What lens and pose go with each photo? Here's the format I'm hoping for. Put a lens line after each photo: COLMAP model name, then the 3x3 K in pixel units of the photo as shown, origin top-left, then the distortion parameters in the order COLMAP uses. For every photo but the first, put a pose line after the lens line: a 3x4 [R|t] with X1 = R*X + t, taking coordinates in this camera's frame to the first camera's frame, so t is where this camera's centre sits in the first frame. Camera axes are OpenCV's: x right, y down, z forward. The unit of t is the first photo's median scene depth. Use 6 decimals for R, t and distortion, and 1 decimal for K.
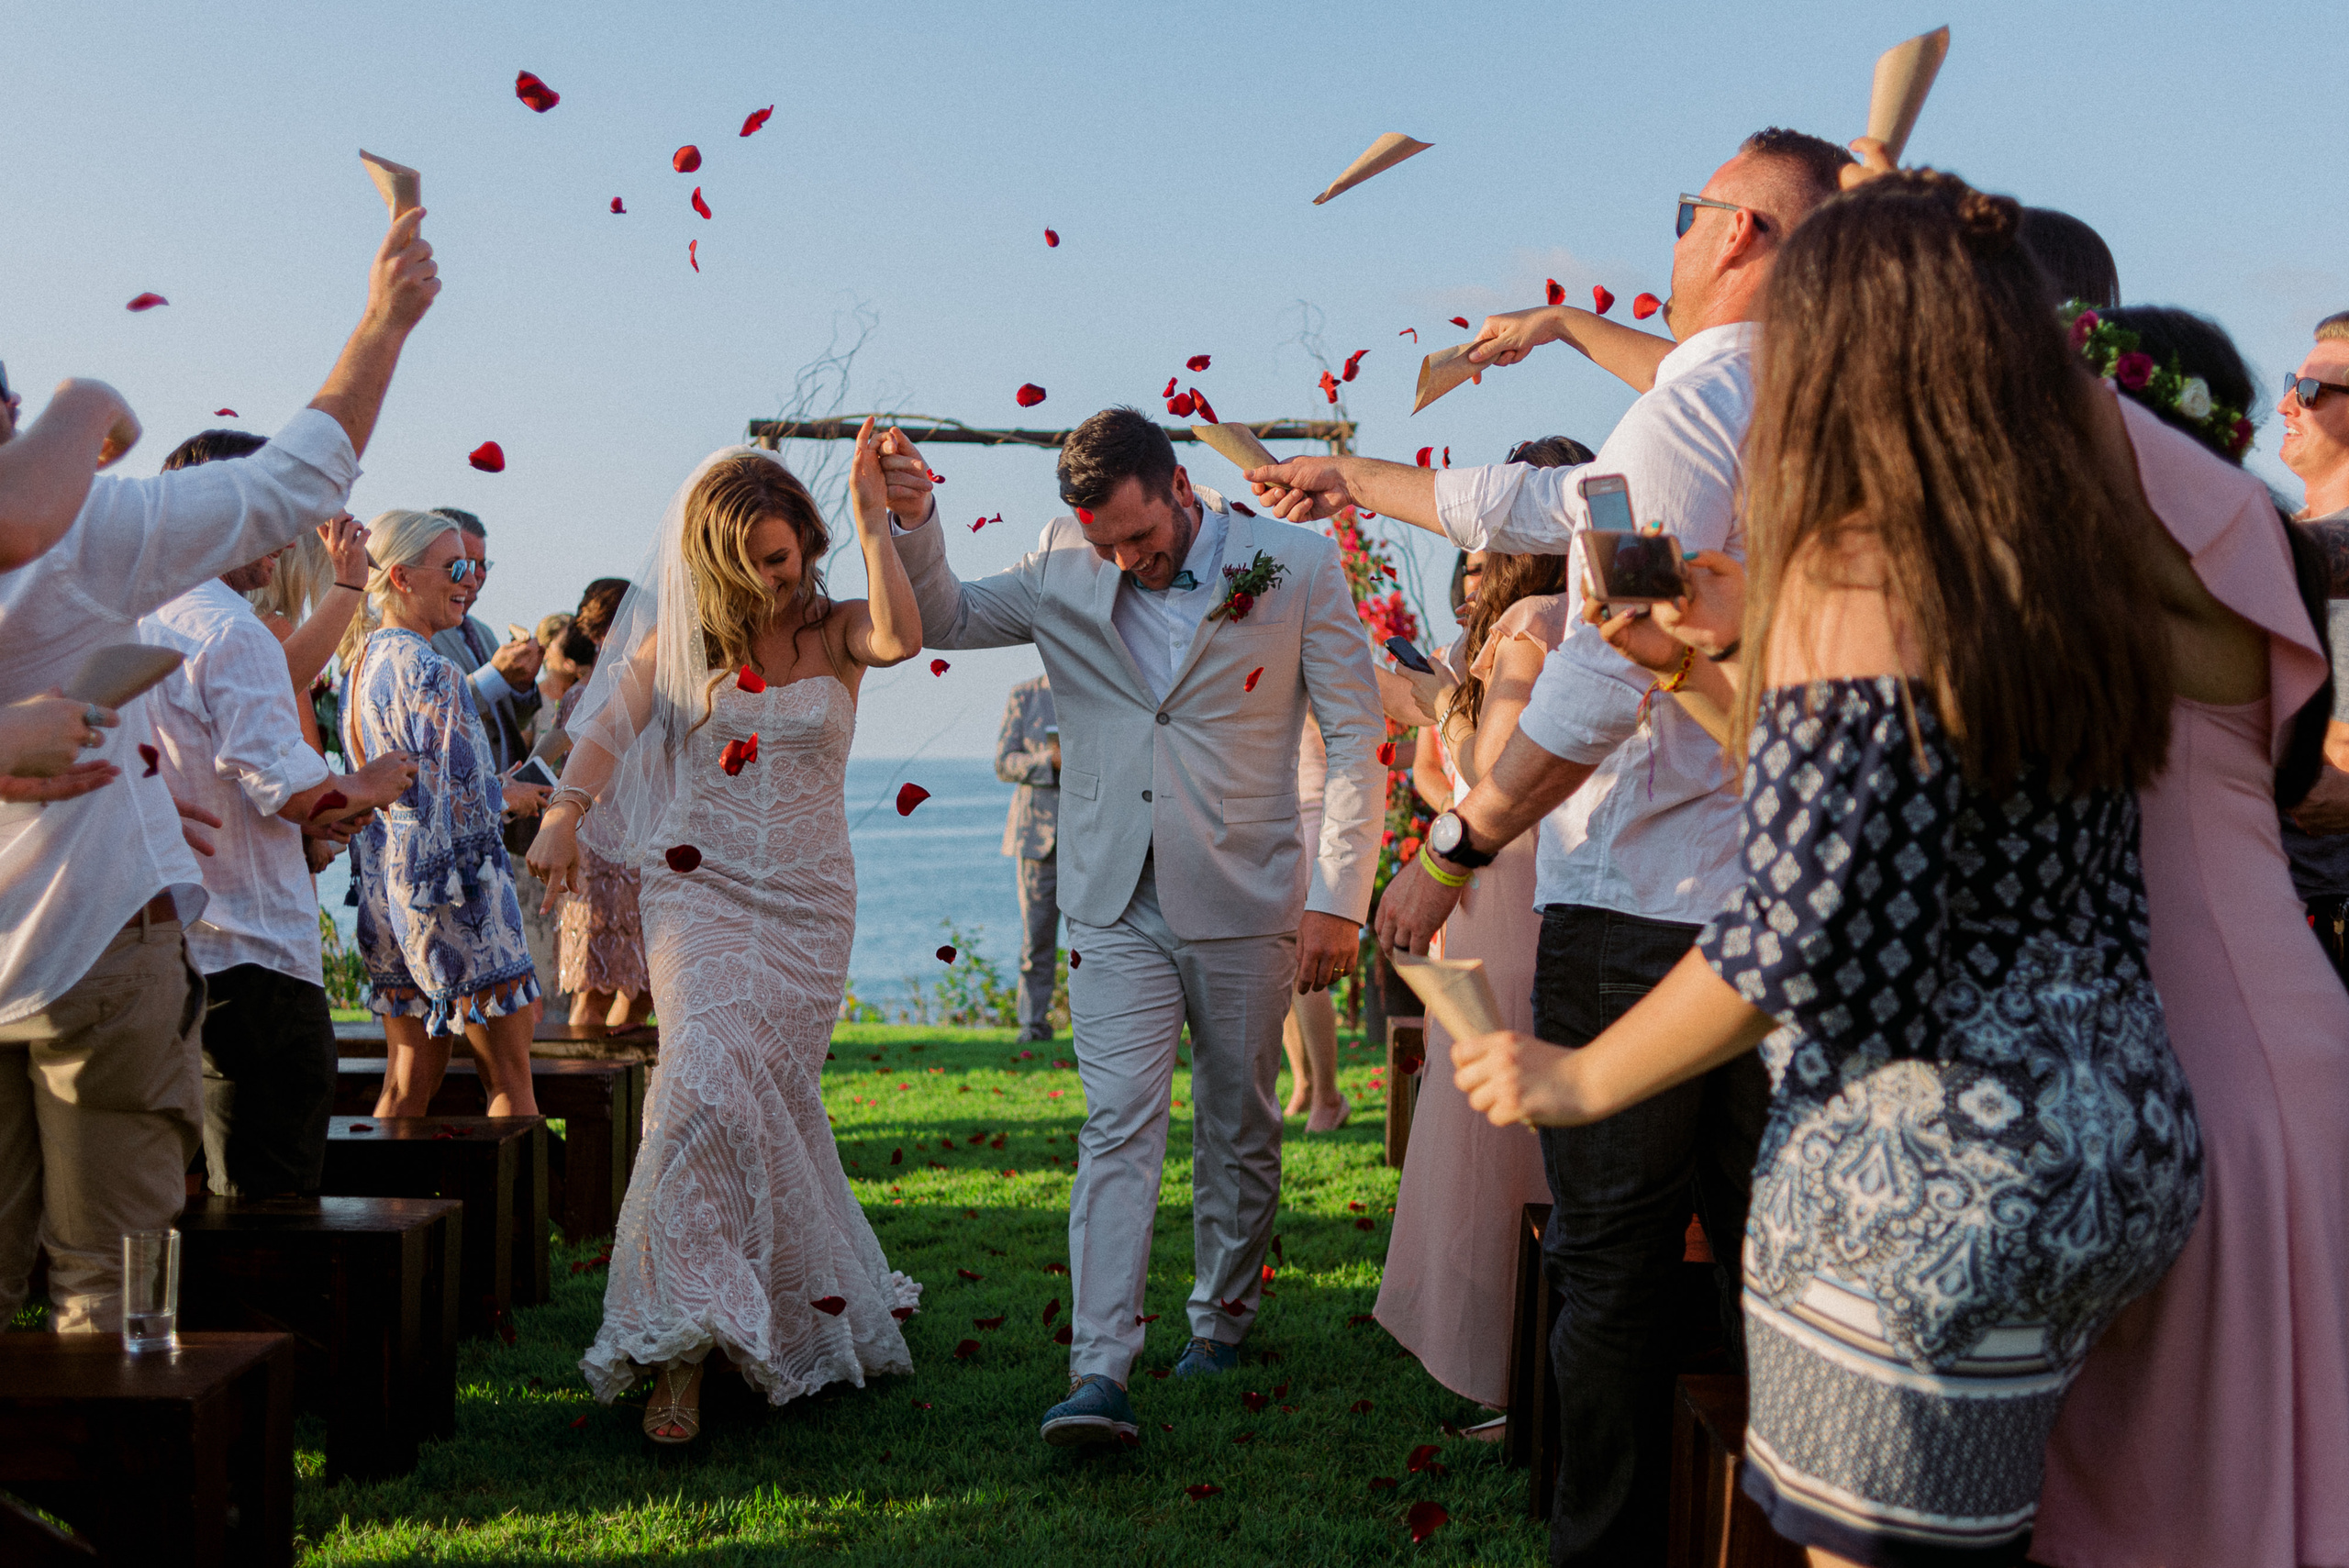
lens RADIAL K [[2320.2, 0, 1174.5], [0, 2320.2, 784.0], [0, 0, 1]] dist [0.006123, 0.004871]
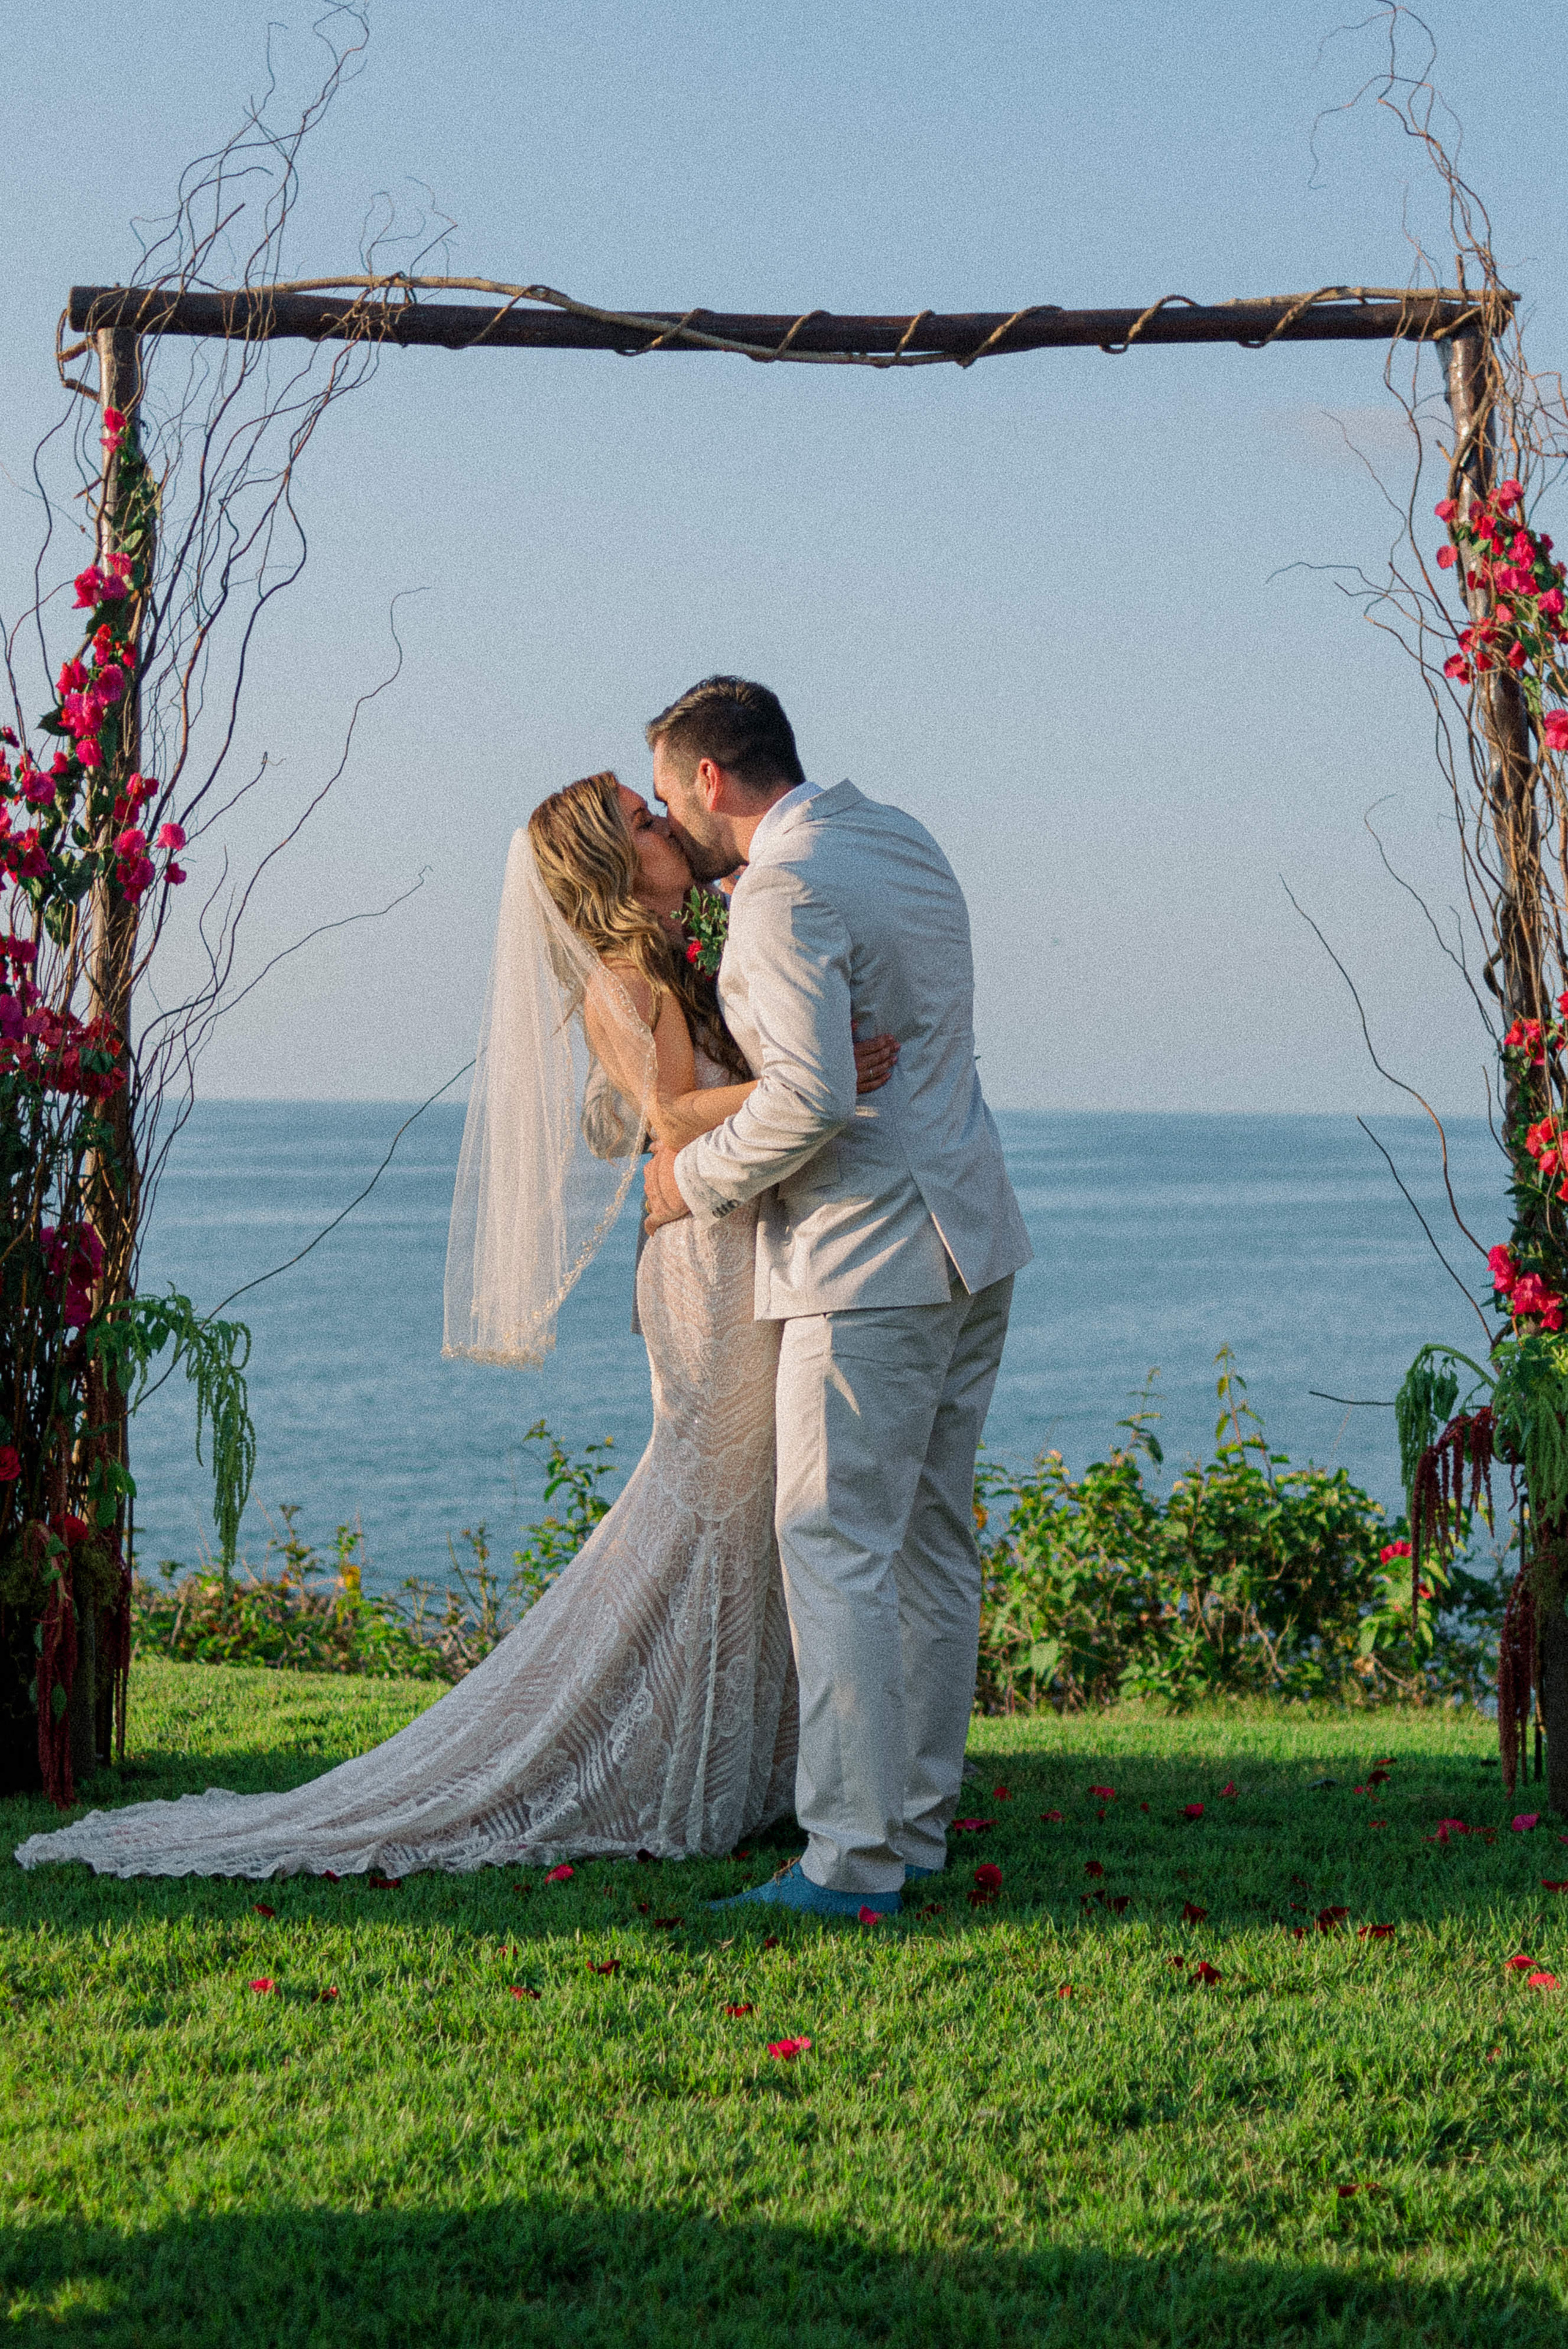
lens RADIAL K [[3433.9, 0, 679.1], [0, 3433.9, 1172.1], [0, 0, 1]] dist [0.007502, -0.011604]
pose [[0.997487, 0.012655, -0.069714, -0.038299], [-0.012000, 0.999880, 0.009805, -0.003841], [0.069829, -0.008944, 0.997519, 0.557136]]
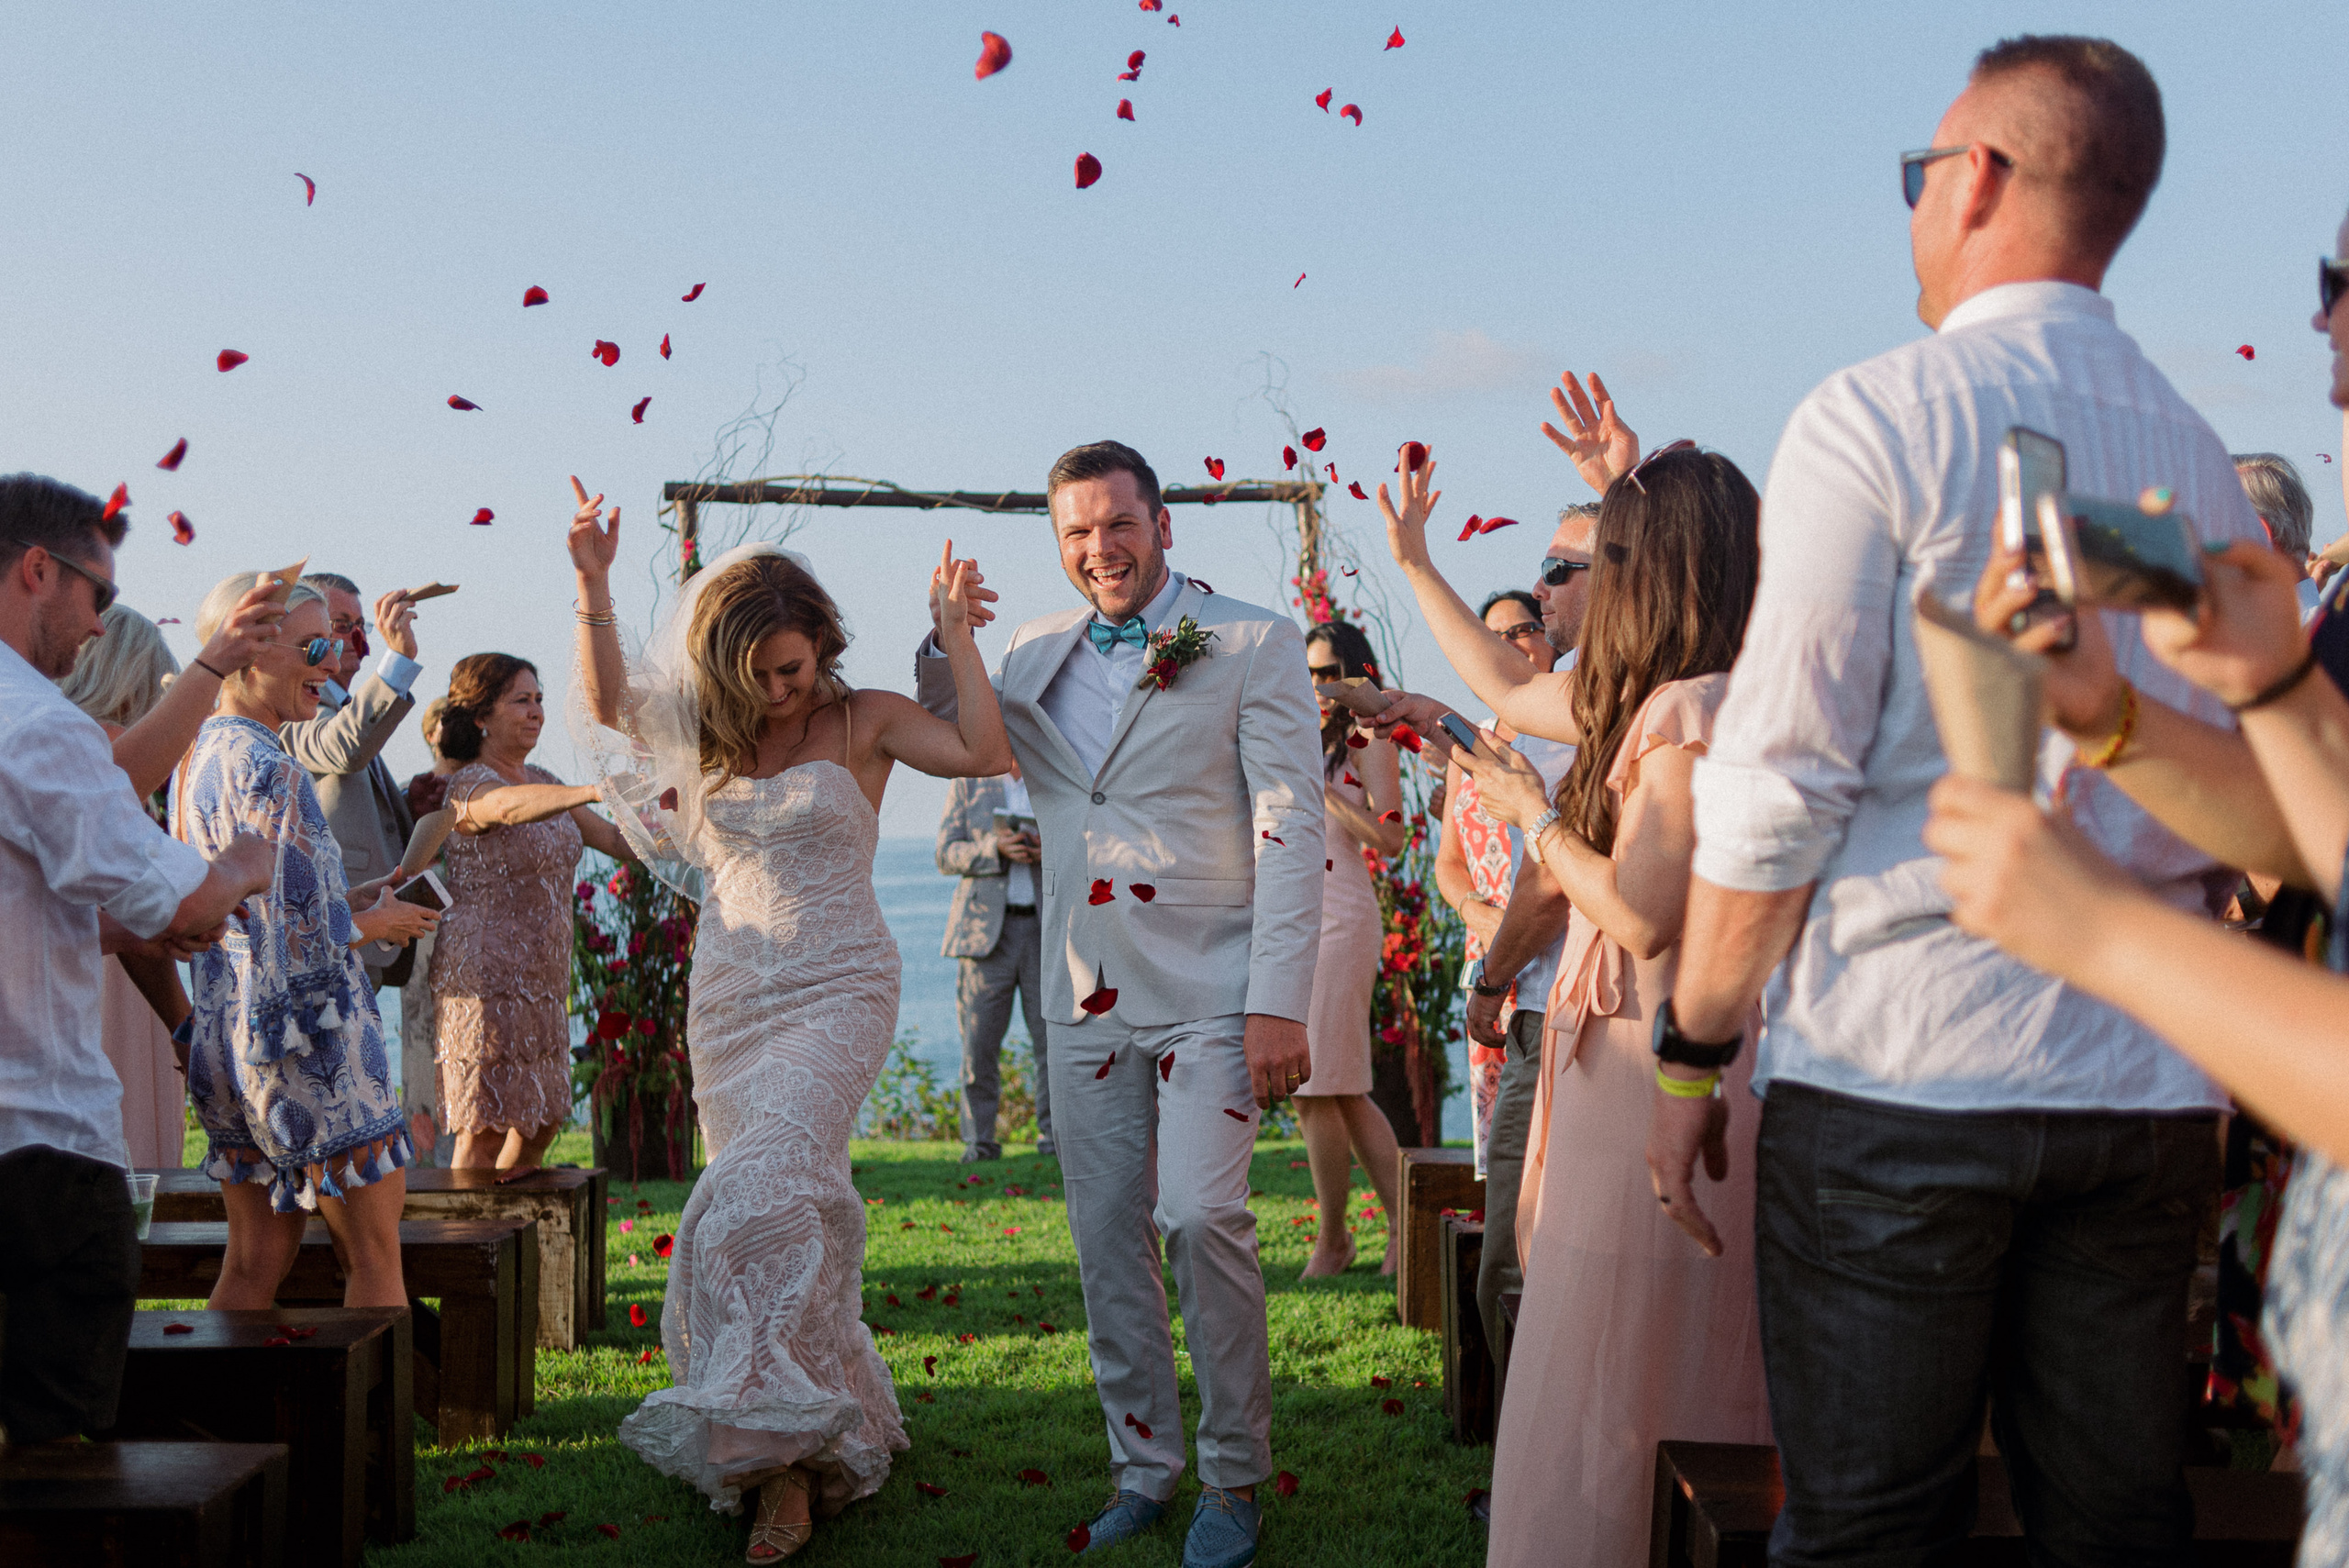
lens RADIAL K [[2329.7, 0, 1191.0], [0, 2329.7, 779.5], [0, 0, 1]] dist [-0.037096, -0.009532]
pose [[0.999155, -0.008309, 0.040254, -0.019740], [0.009684, 0.999372, -0.034095, -0.009534], [-0.039945, 0.034456, 0.998608, 0.117513]]
